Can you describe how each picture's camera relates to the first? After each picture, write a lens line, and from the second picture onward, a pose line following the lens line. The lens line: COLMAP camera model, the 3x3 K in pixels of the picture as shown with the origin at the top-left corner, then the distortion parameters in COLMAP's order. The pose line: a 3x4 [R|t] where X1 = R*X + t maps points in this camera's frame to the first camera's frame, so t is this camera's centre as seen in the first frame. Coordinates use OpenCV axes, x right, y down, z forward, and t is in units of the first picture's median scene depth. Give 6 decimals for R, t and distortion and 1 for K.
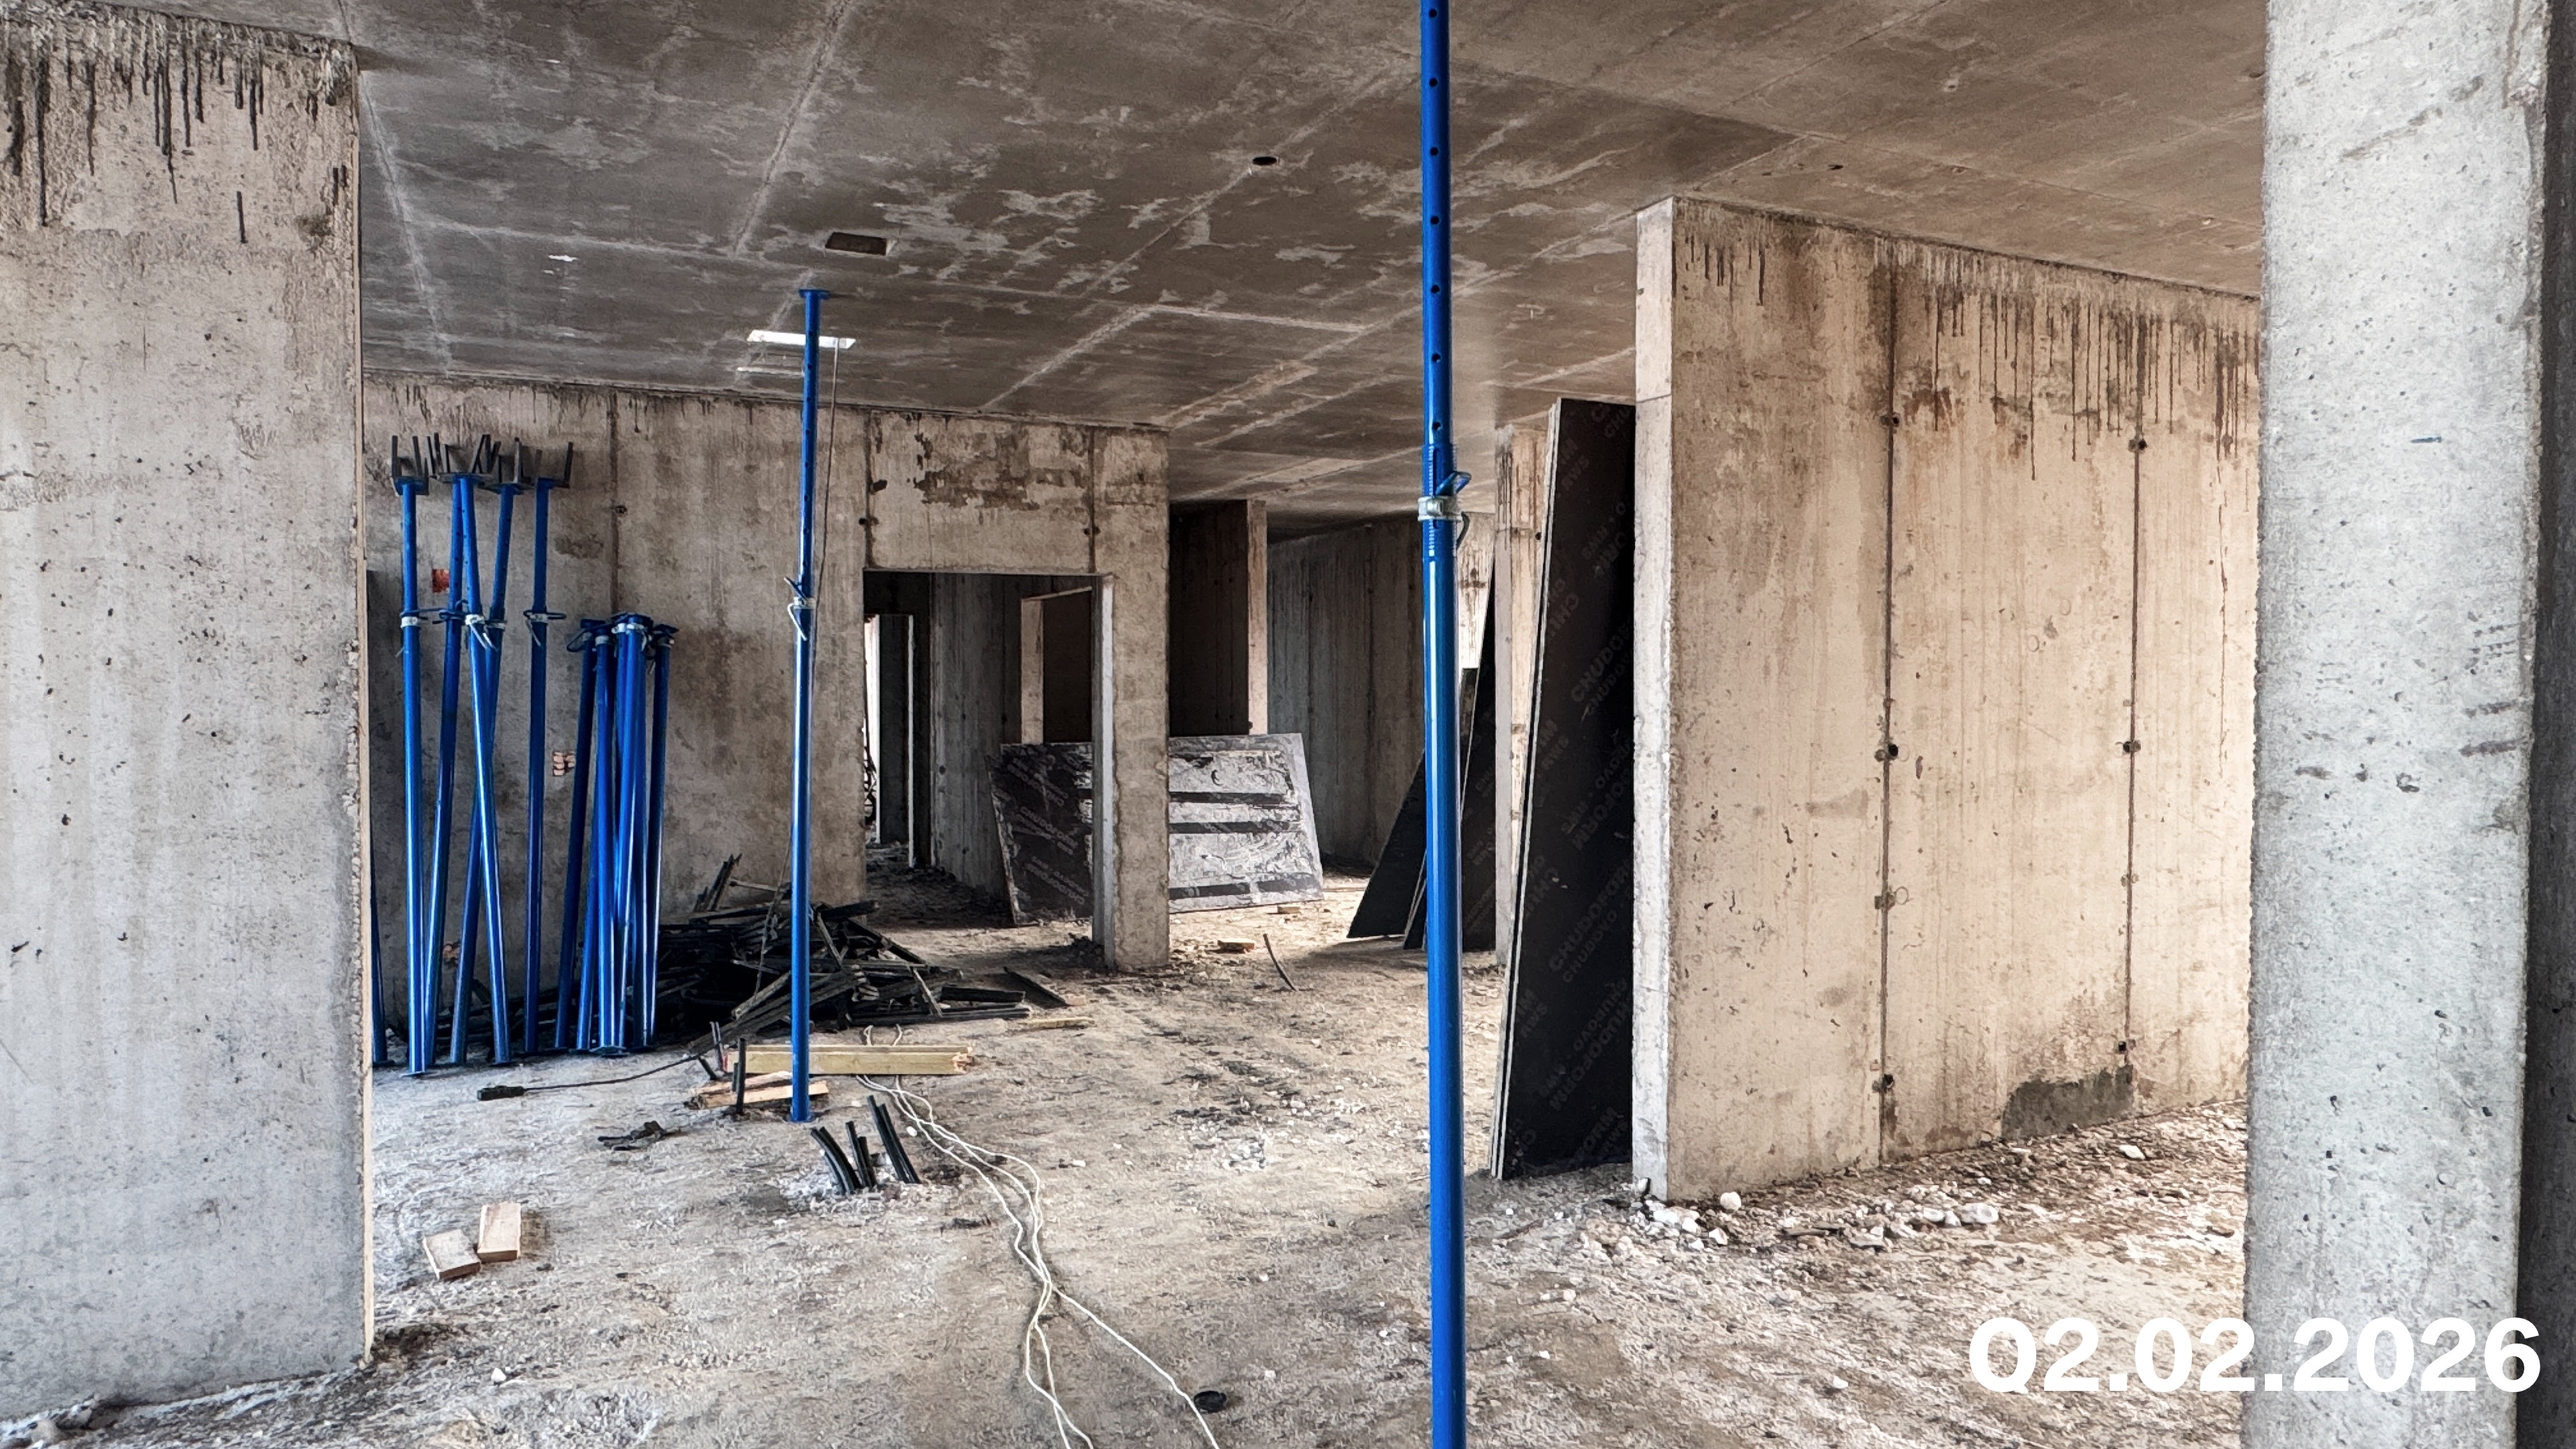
lens RADIAL K [[1555.0, 0, 1288.3], [0, 1555.0, 722.0], [0, 0, 1]] dist [-0.001812, 0.000517]
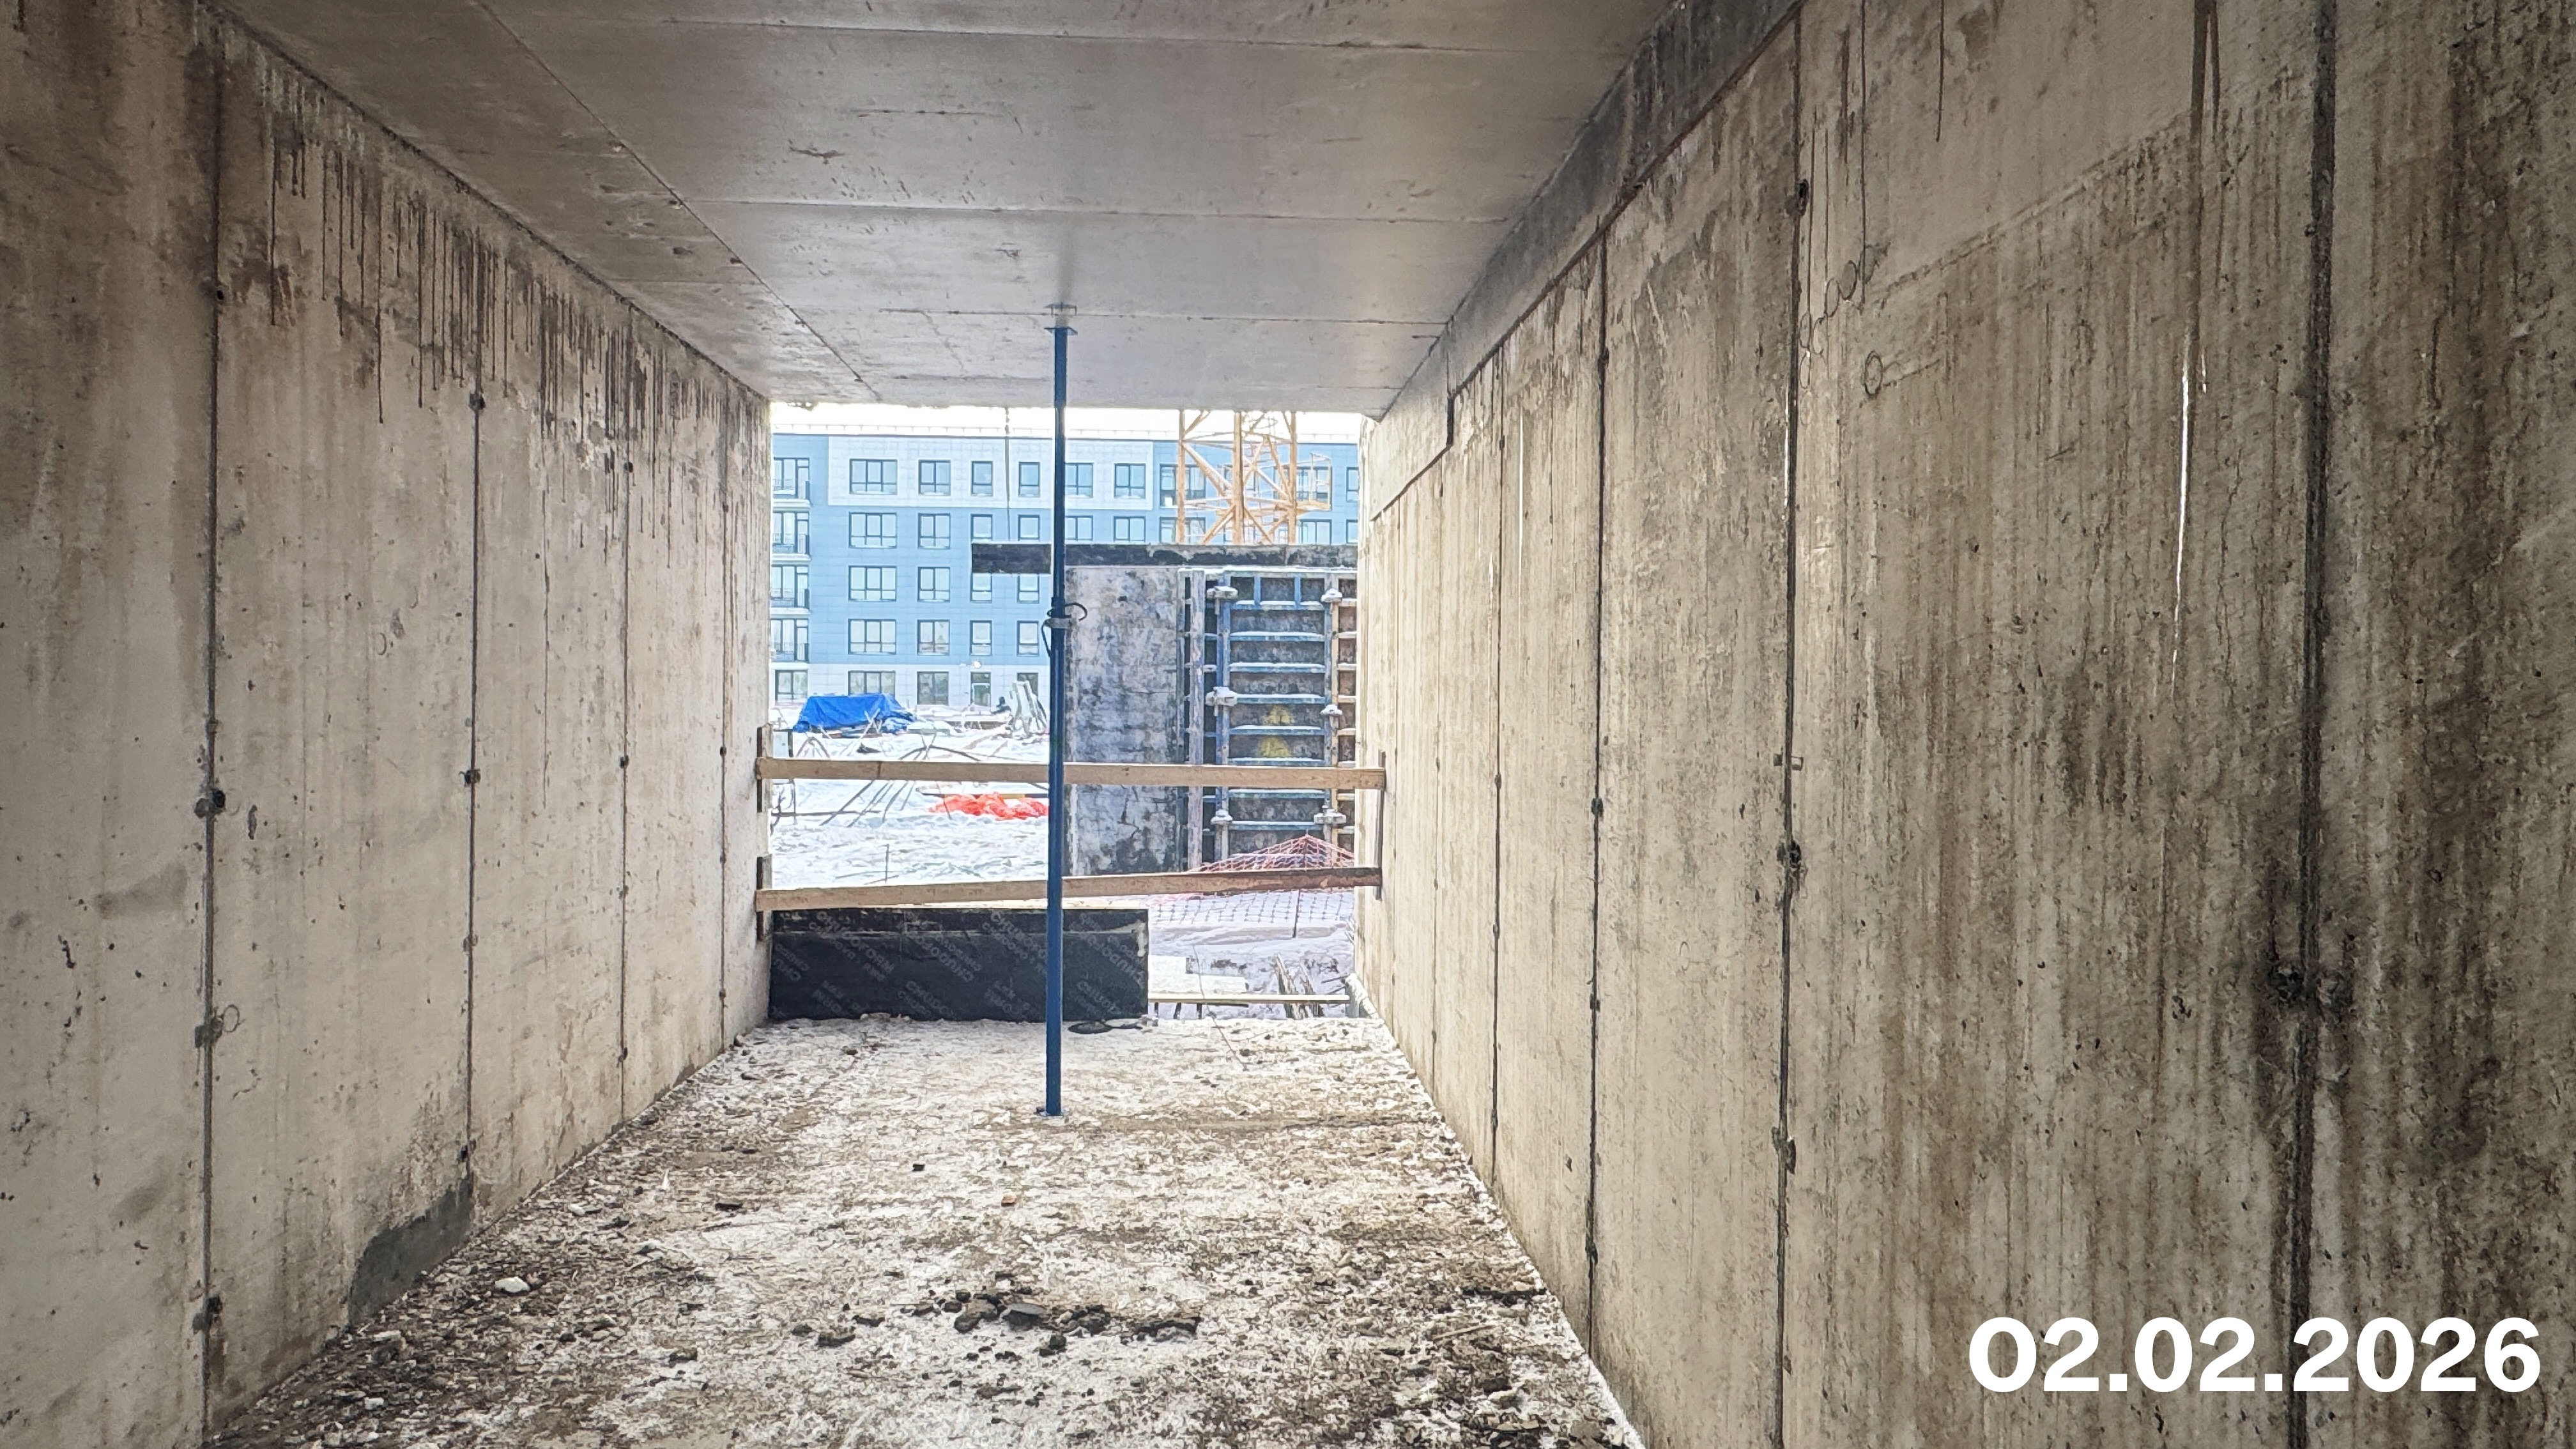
lens RADIAL K [[1555.0, 0, 1288.3], [0, 1555.0, 722.0], [0, 0, 1]] dist [-0.001812, 0.000517]
pose [[0.381193, -0.007203, 0.924467, -0.042416], [0.011826, 0.999926, 0.002915, -0.010694], [-0.924420, 0.009821, 0.381250, 0.329492]]
